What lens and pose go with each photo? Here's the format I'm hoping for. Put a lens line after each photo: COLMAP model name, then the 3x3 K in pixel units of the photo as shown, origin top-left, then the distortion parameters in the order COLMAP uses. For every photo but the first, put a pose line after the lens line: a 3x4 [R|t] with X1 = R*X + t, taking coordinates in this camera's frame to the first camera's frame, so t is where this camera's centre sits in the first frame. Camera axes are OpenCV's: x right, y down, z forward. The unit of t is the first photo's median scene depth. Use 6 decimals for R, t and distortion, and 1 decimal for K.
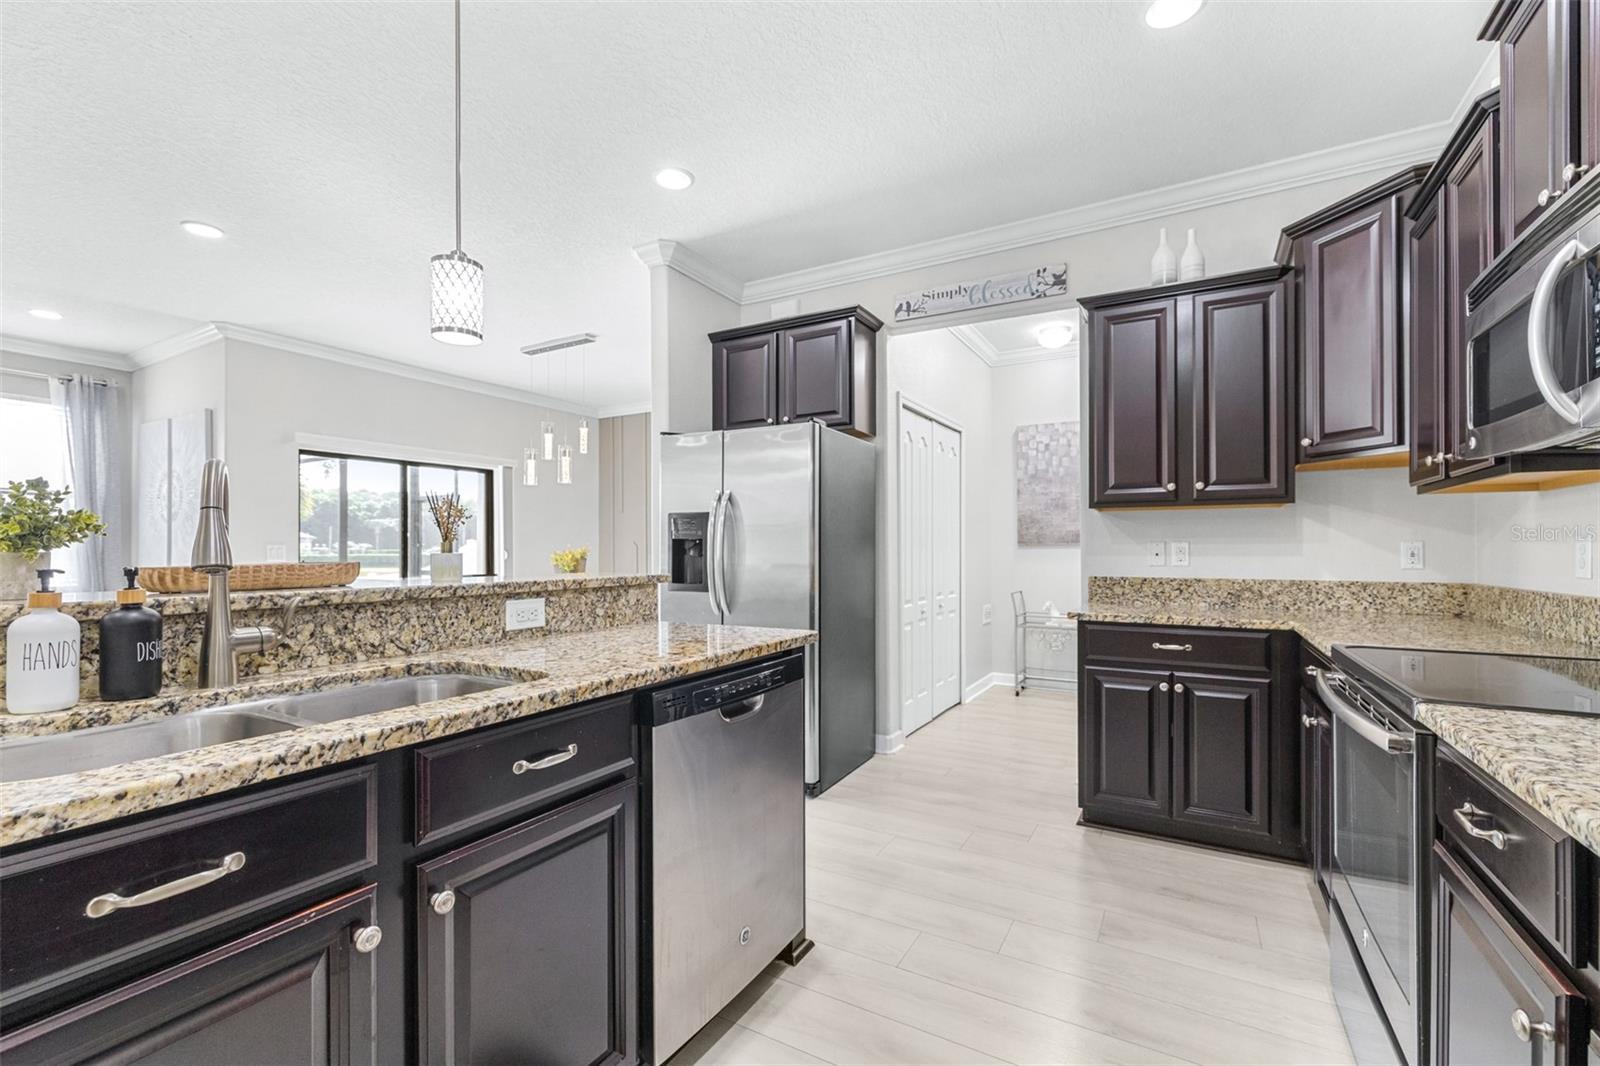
lens RADIAL K [[685.0, 0, 801.1], [0, 685.0, 547.5], [0, 0, 1]] dist [-0.002324, -0.000083]
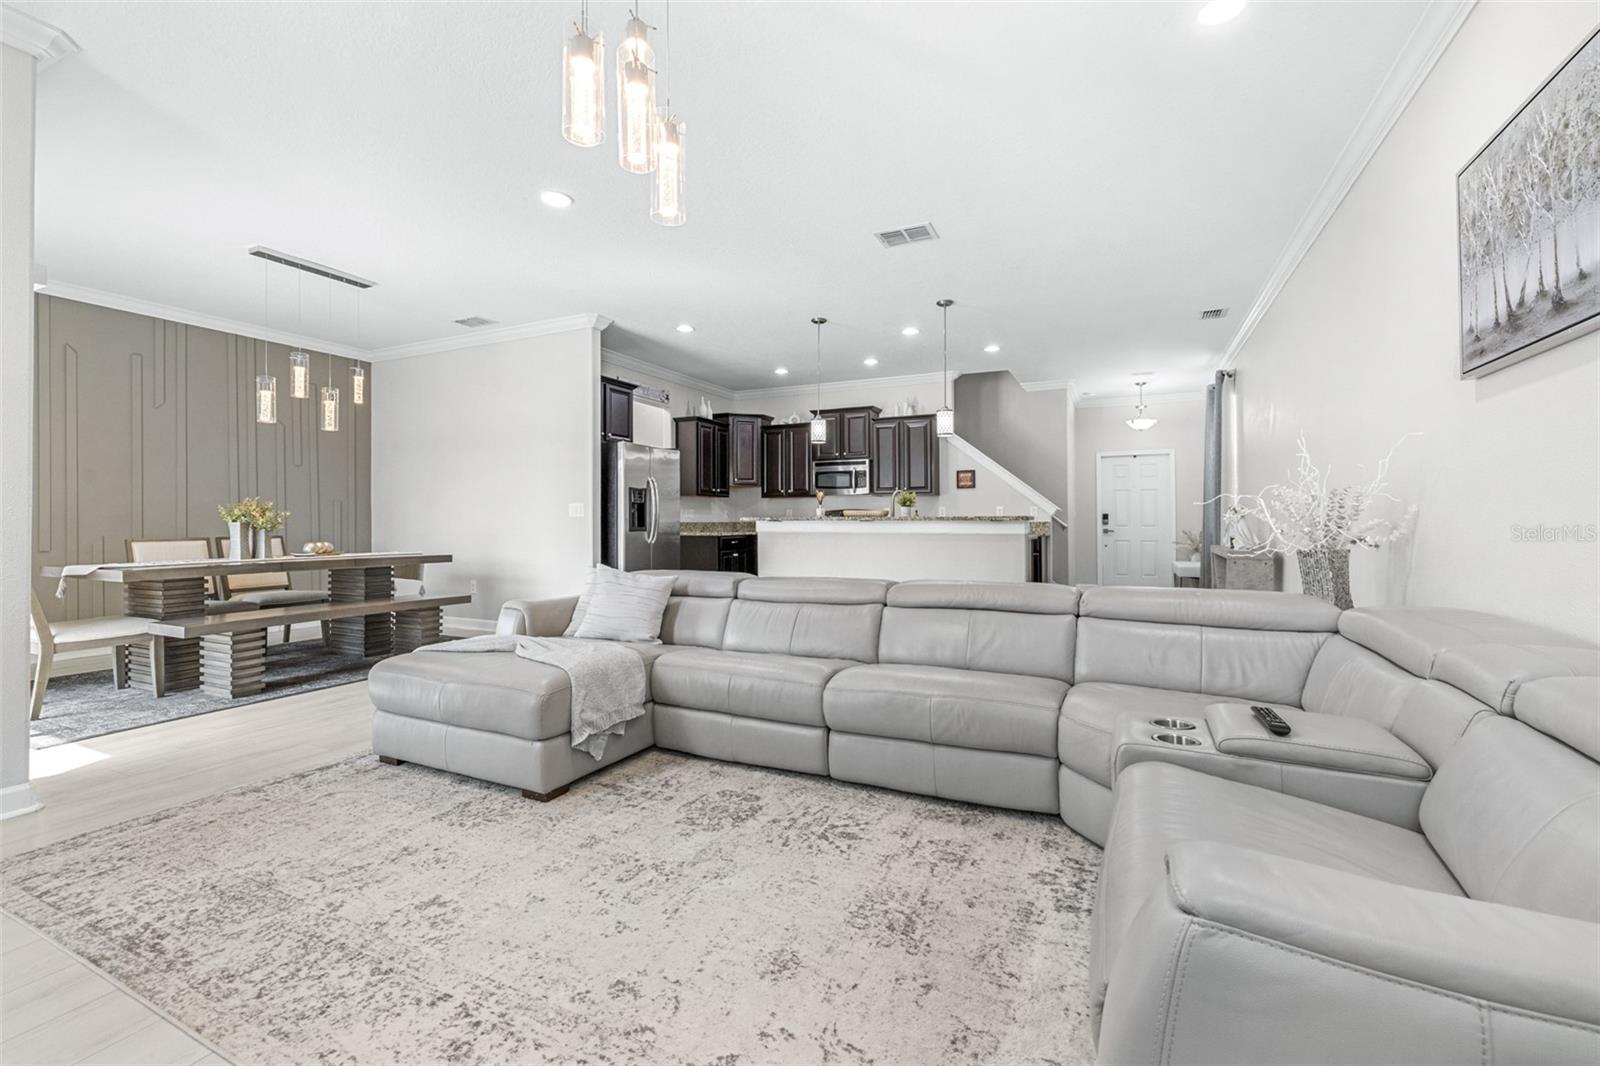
lens RADIAL K [[680.7, 0, 798.0], [0, 680.7, 508.5], [0, 0, 1]] dist [0.001225, 0.000068]
pose [[-0.070464, 0.017451, 0.997362, -1.803214], [-0.003076, 0.999838, -0.017711, 0.031154], [-0.997510, -0.004315, -0.070399, 0.643157]]
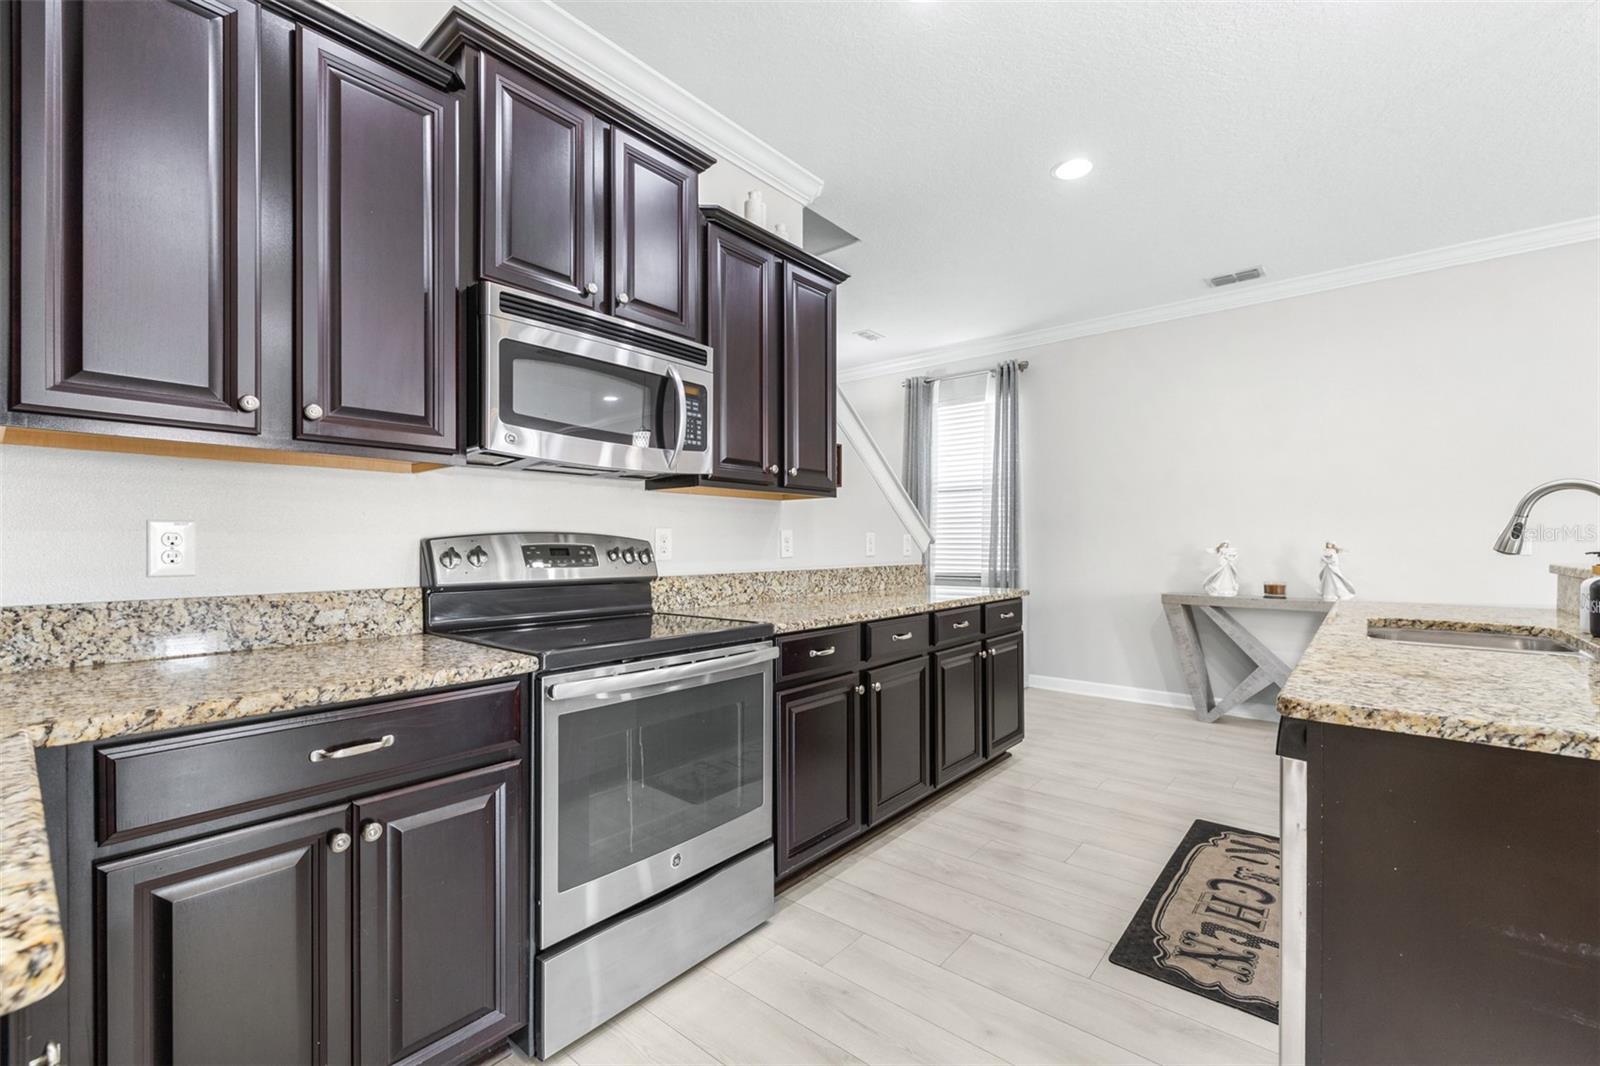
lens RADIAL K [[674.0, 0, 801.1], [0, 674.0, 540.1], [0, 0, 1]] dist [0.000310, 0.000178]
pose [[-0.983259, 0.001181, 0.182209, 0.149393], [-0.000515, 0.999957, -0.009256, 0.005274], [-0.182212, -0.009195, -0.983216, 0.819197]]
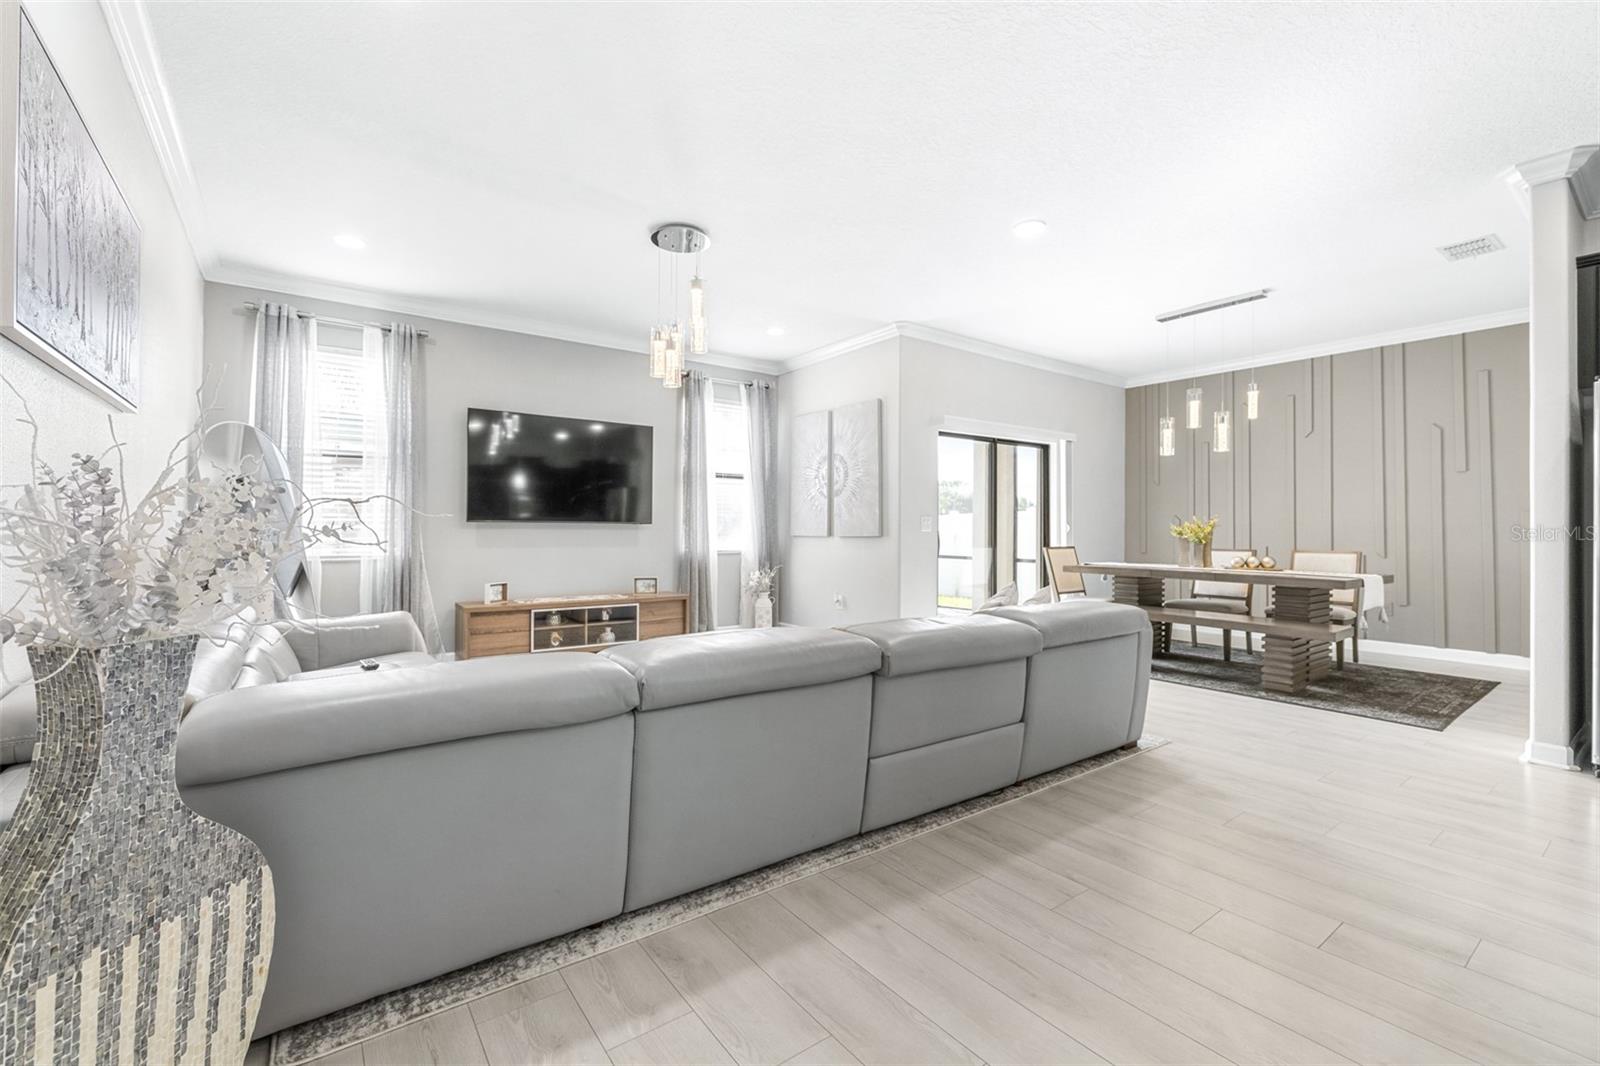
lens RADIAL K [[676.9, 0, 797.0], [0, 676.9, 526.9], [0, 0, 1]] dist [0.000008, -0.000097]
pose [[0.913532, 0.004540, -0.406742, -0.710469], [-0.004369, 0.999990, 0.001349, 0.017122], [0.406744, 0.000545, 0.913542, -0.137602]]
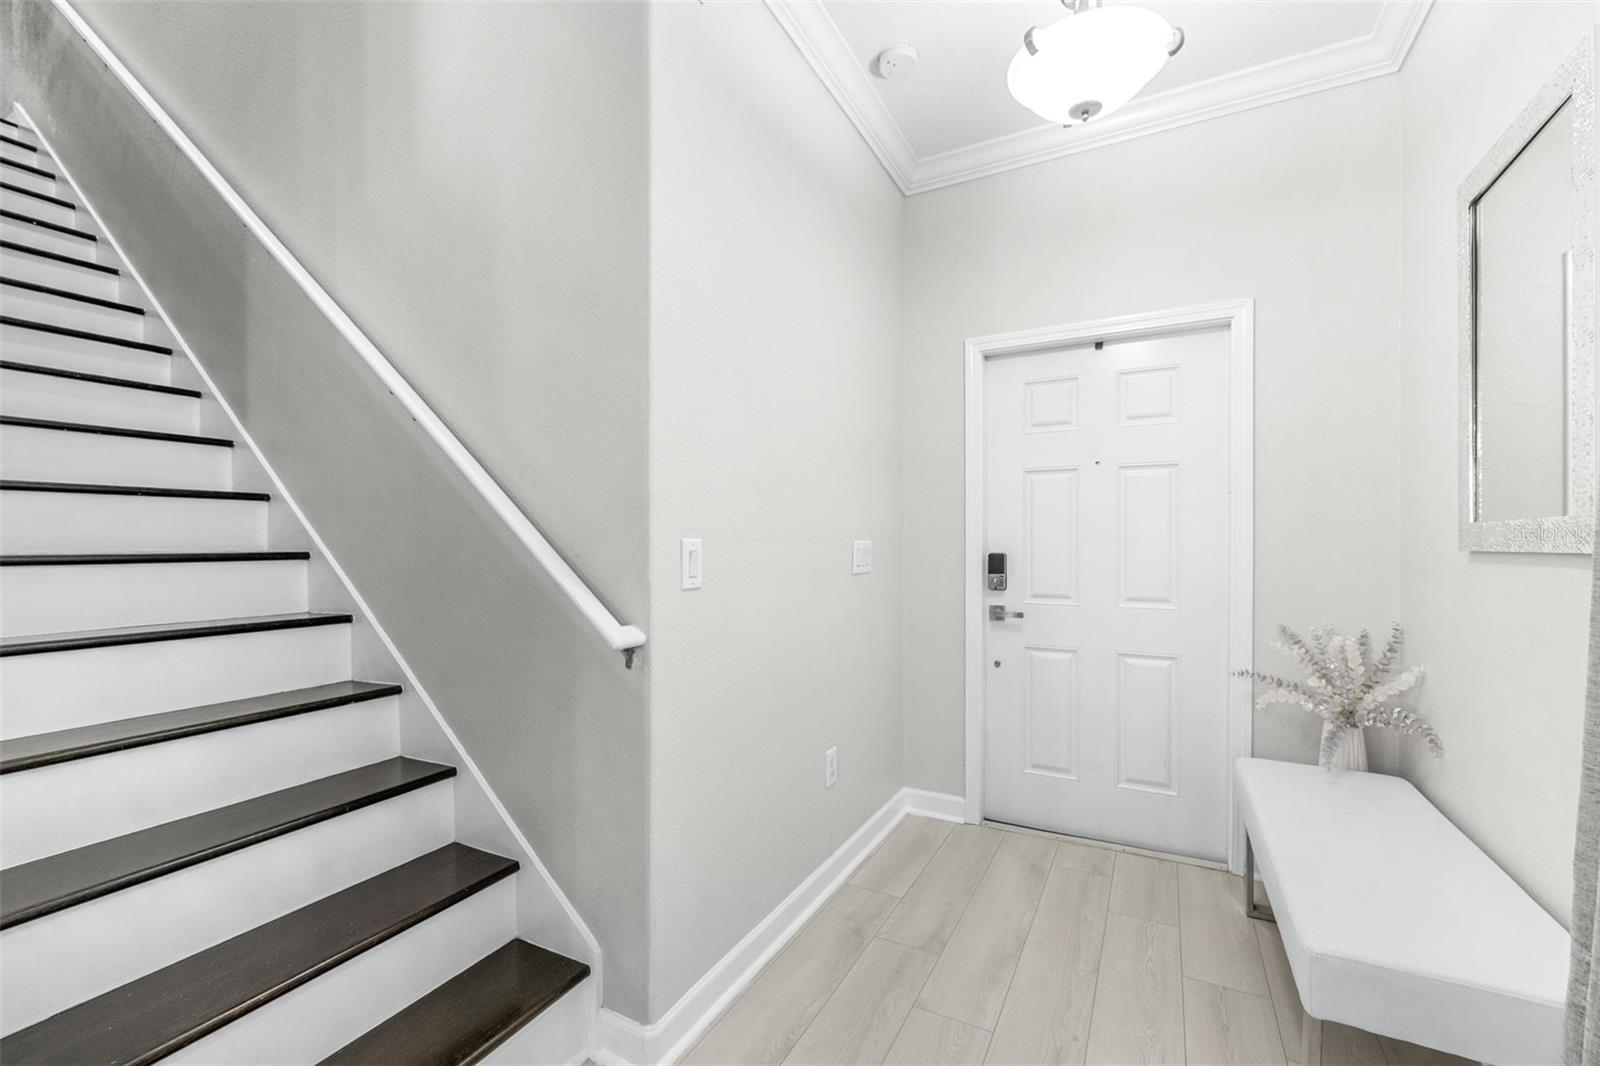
lens RADIAL K [[674.0, 0, 801.1], [0, 674.0, 540.1], [0, 0, 1]] dist [0.000310, 0.000178]
pose [[-0.027346, 0.002388, 0.999623, -0.003407], [-0.005284, 0.999983, -0.002534, -0.009962], [-0.999612, -0.005351, -0.027333, -0.490464]]
